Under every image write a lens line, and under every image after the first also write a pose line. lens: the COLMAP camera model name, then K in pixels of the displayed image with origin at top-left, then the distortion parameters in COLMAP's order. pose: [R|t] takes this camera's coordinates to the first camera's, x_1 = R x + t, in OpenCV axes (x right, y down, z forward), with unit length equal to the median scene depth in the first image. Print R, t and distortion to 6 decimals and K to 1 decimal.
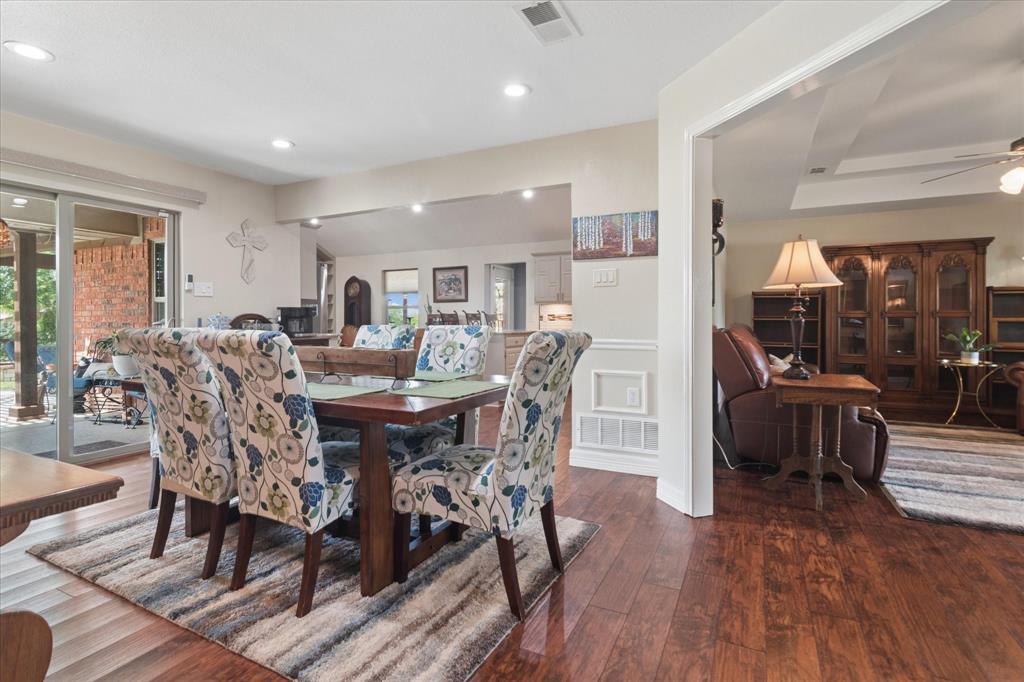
lens RADIAL K [[498.7, 0, 510.7], [0, 498.7, 321.5], [0, 0, 1]] dist [0.000833, -0.000251]
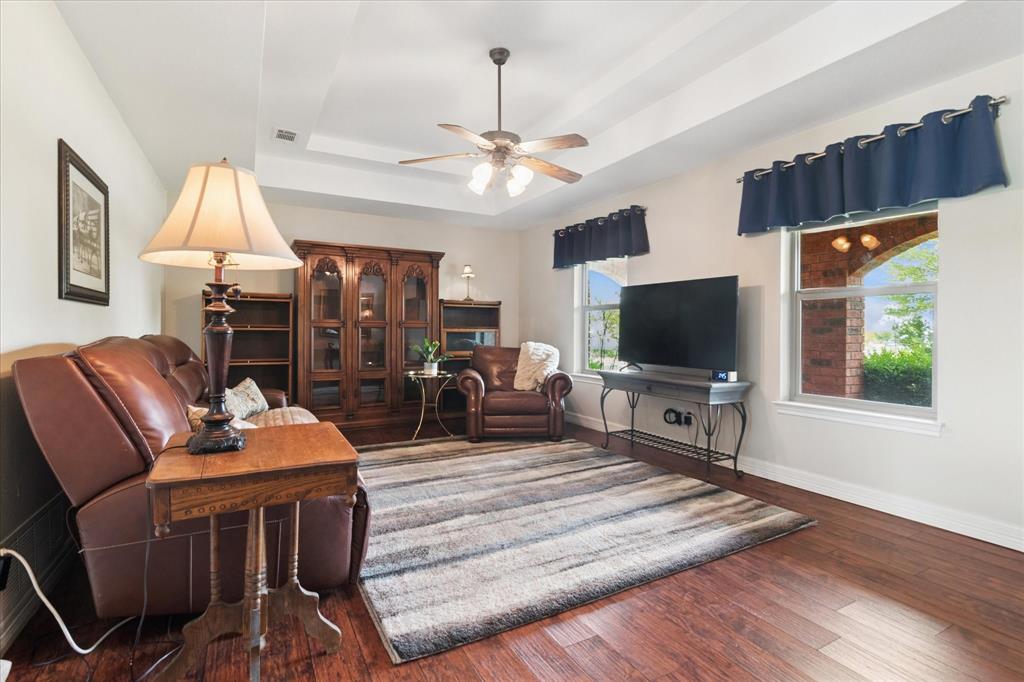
lens RADIAL K [[498.7, 0, 518.3], [0, 498.7, 334.5], [0, 0, 1]] dist [0.000833, -0.000251]
pose [[0.572486, -0.003563, 0.819906, 0.185487], [-0.001853, 0.999982, 0.005639, -0.000958], [-0.819912, -0.004748, 0.572470, 0.259744]]
